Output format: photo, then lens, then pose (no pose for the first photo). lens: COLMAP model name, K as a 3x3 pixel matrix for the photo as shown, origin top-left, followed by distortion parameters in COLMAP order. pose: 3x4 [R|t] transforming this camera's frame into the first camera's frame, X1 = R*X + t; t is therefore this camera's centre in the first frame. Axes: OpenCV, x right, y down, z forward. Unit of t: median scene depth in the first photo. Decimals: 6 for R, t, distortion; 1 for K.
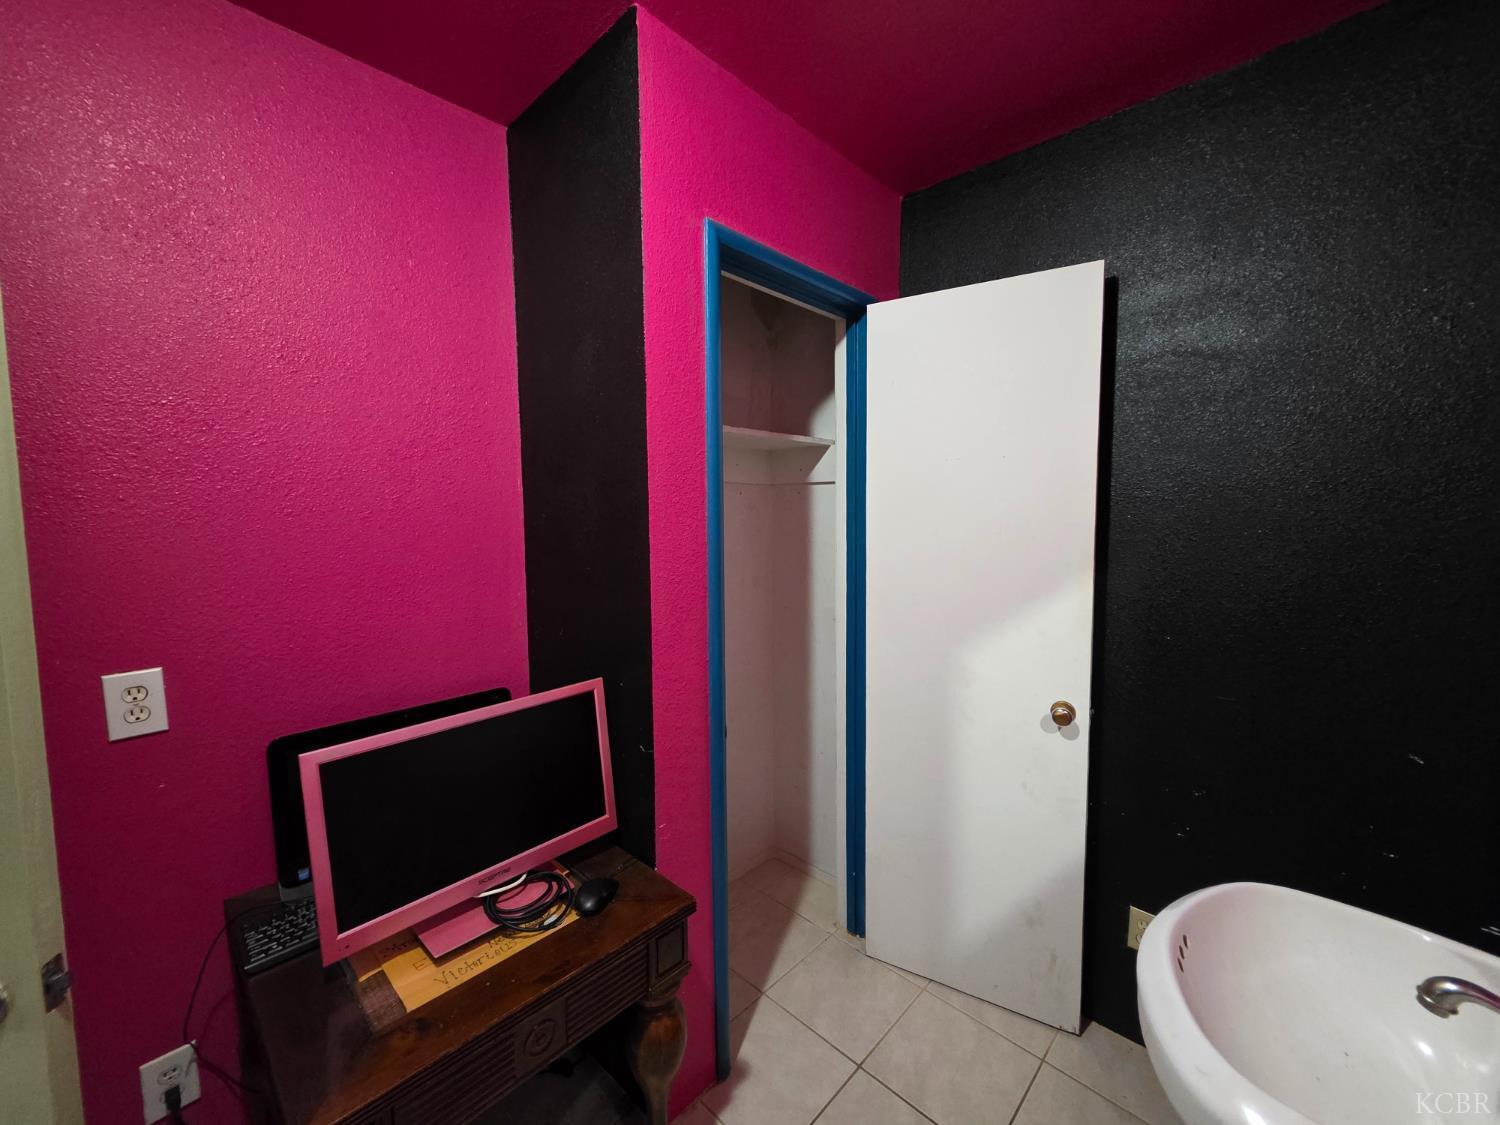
lens RADIAL K [[605.0, 0, 760.9], [0, 605.0, 559.8], [0, 0, 1]] dist [0.000629, 0.000103]
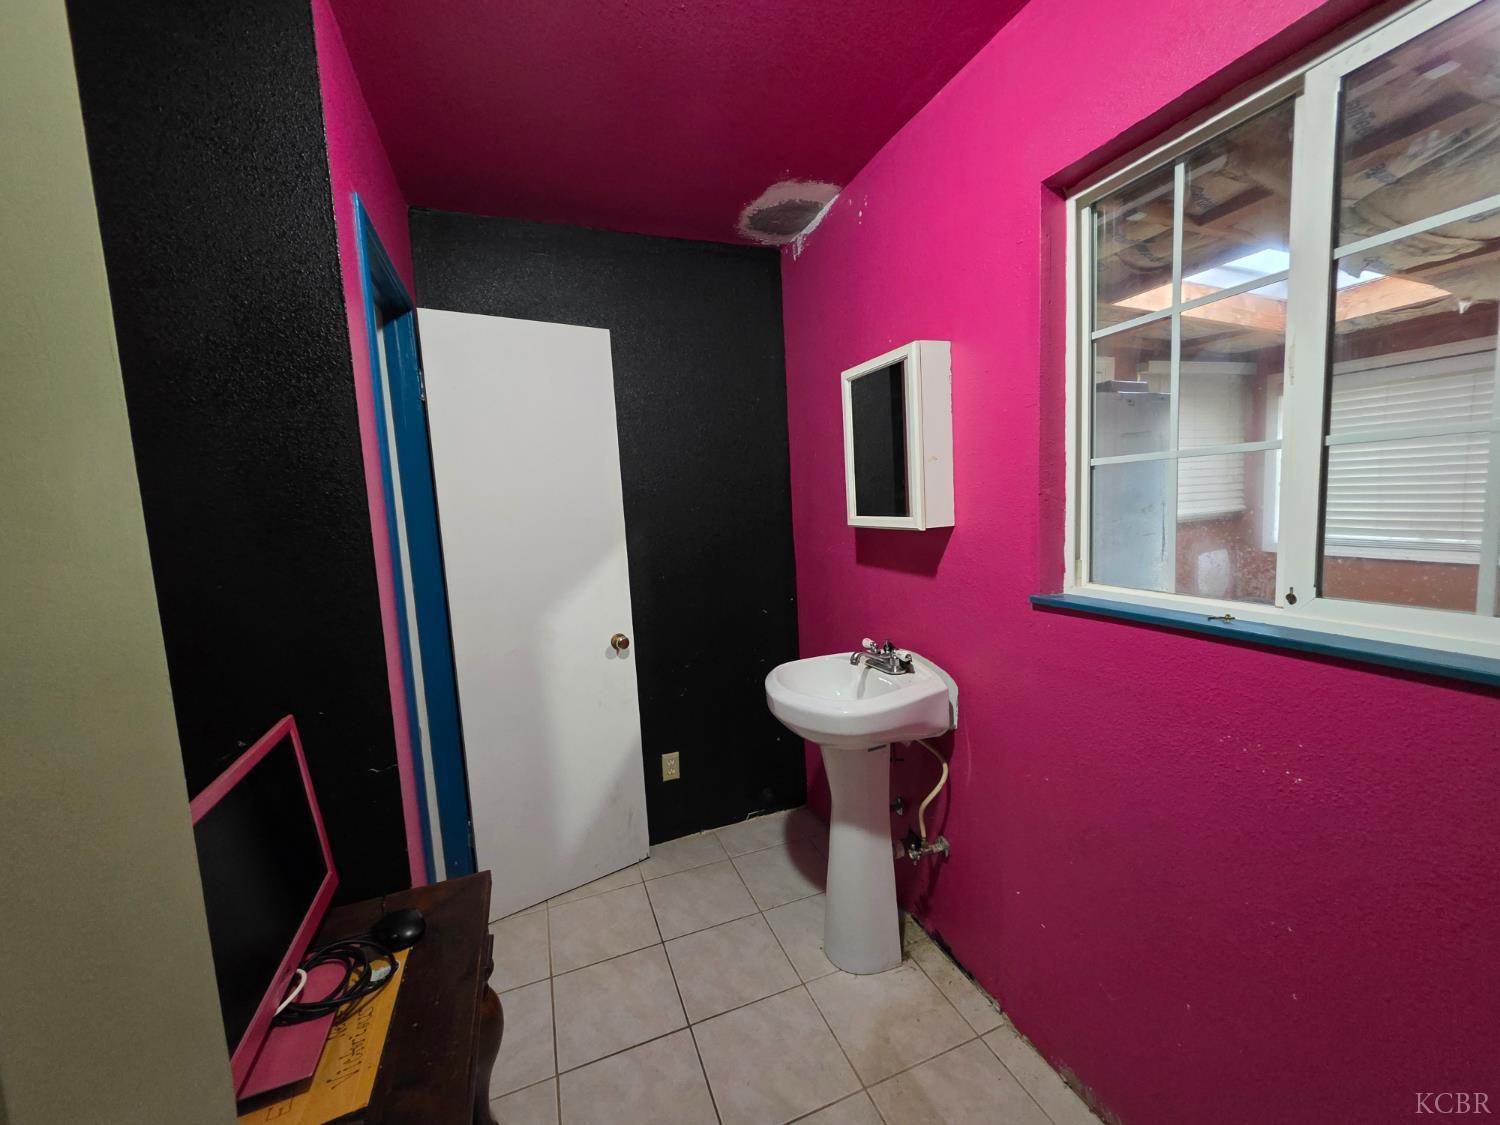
lens RADIAL K [[605.0, 0, 760.9], [0, 605.0, 559.8], [0, 0, 1]] dist [0.000629, 0.000103]
pose [[0.421224, -0.103847, 0.900992, -0.628777], [0.118750, 0.991186, 0.058725, 0.018088], [-0.899149, 0.082256, 0.429843, 0.070959]]
